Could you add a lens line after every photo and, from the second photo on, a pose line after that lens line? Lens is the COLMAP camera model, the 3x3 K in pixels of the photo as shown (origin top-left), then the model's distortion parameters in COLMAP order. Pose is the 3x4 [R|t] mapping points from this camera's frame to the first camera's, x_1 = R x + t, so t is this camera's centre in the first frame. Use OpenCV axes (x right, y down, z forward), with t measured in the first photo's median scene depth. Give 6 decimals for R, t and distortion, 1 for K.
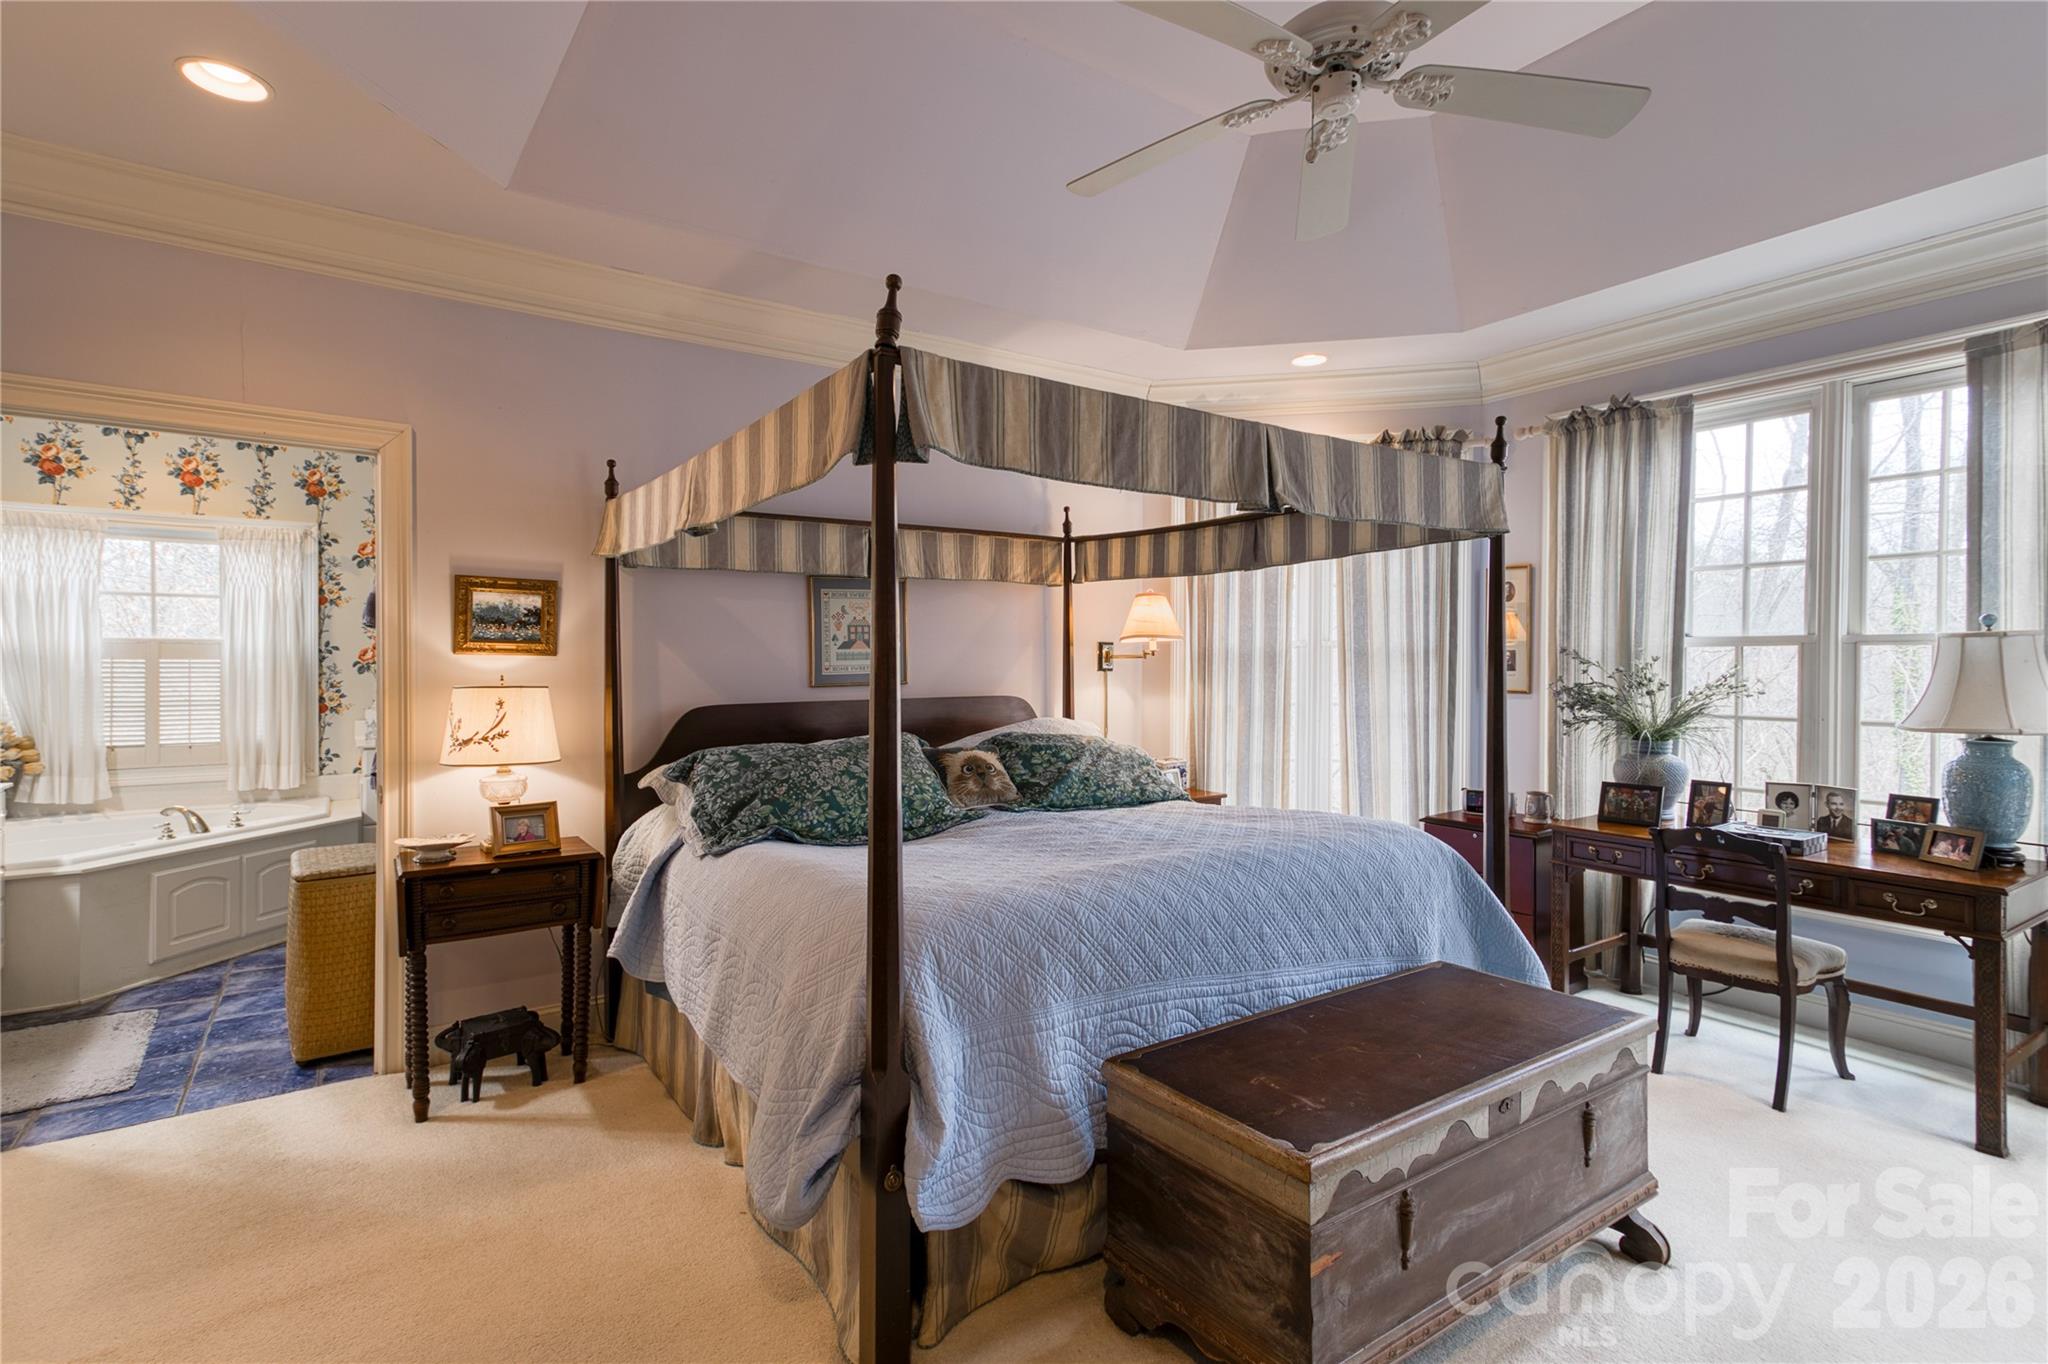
lens RADIAL K [[999.9, 0, 1050.4], [0, 999.9, 674.7], [0, 0, 1]] dist [0.018129, 0.005127]
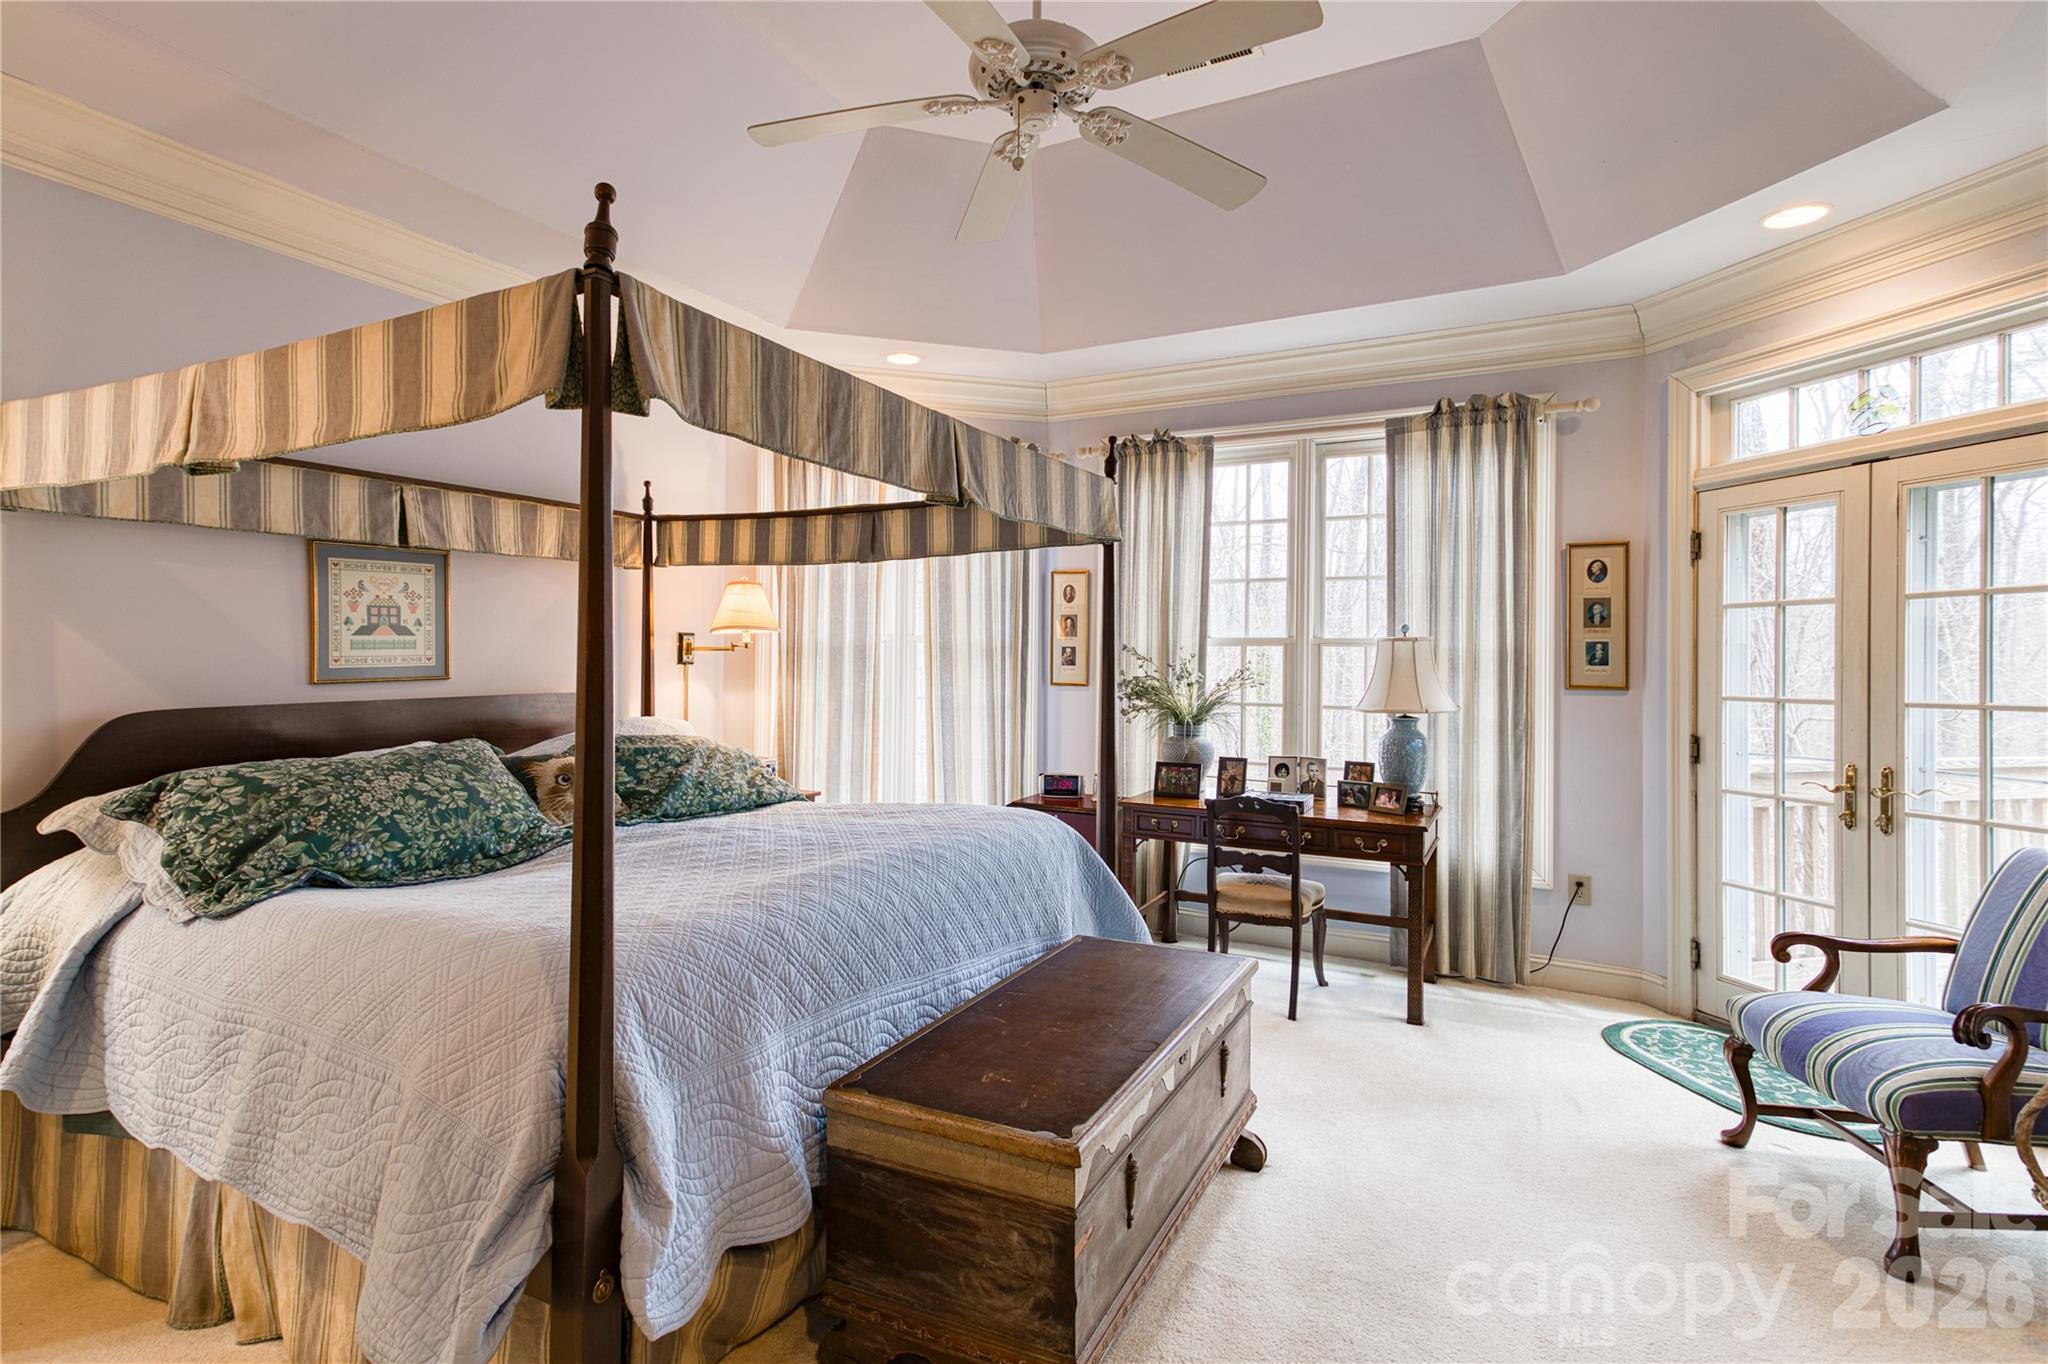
lens RADIAL K [[999.9, 0, 1050.0], [0, 999.9, 657.8], [0, 0, 1]] dist [0.018129, 0.005127]
pose [[0.881315, 0.006316, 0.472487, -0.171994], [-0.001063, 0.999935, -0.011384, 0.000609], [-0.472528, 0.009530, 0.881264, 0.076235]]
